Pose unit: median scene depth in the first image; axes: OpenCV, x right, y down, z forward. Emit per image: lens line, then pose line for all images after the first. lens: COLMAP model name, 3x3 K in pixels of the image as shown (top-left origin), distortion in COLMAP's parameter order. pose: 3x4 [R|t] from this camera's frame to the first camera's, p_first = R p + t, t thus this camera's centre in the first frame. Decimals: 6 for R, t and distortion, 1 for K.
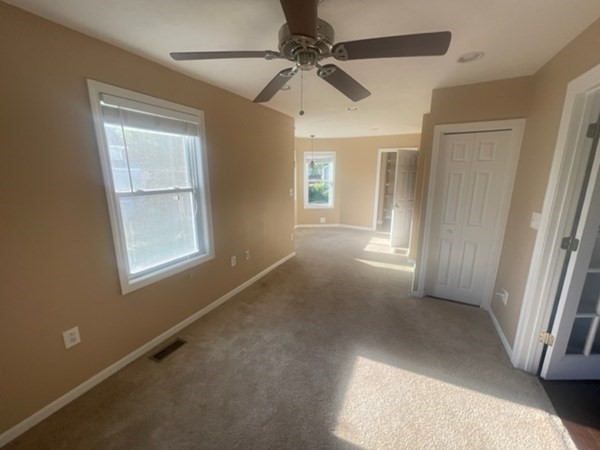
lens RADIAL K [[237.2, 0, 302.7], [0, 237.2, 222.7], [0, 0, 1]] dist [-0.001758, 0.000143]
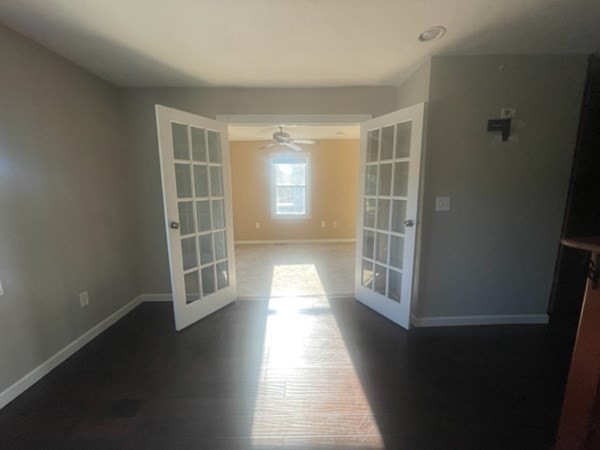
lens RADIAL K [[237.2, 0, 298.3], [0, 237.2, 226.6], [0, 0, 1]] dist [-0.001758, 0.000143]
pose [[0.452200, 0.119794, -0.883835, 1.338035], [-0.161053, 0.985617, 0.051190, 0.117297], [0.877255, 0.119196, 0.464990, -0.061043]]
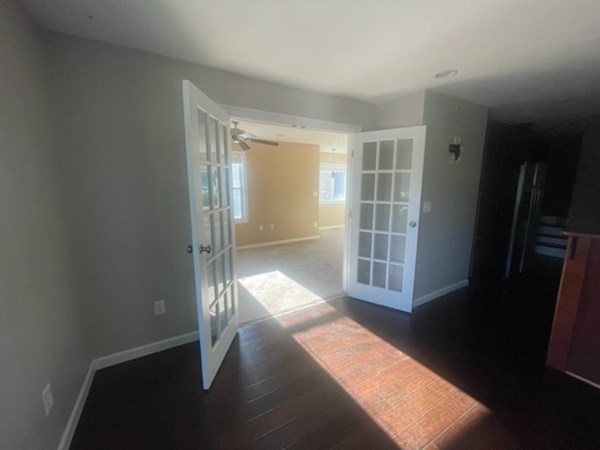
lens RADIAL K [[237.2, 0, 298.8], [0, 237.2, 228.0], [0, 0, 1]] dist [-0.001758, 0.000143]
pose [[0.823673, 0.078292, -0.561634, 1.007454], [-0.095832, 0.995396, -0.001785, 0.143095], [0.558908, 0.055293, 0.827384, -0.367523]]
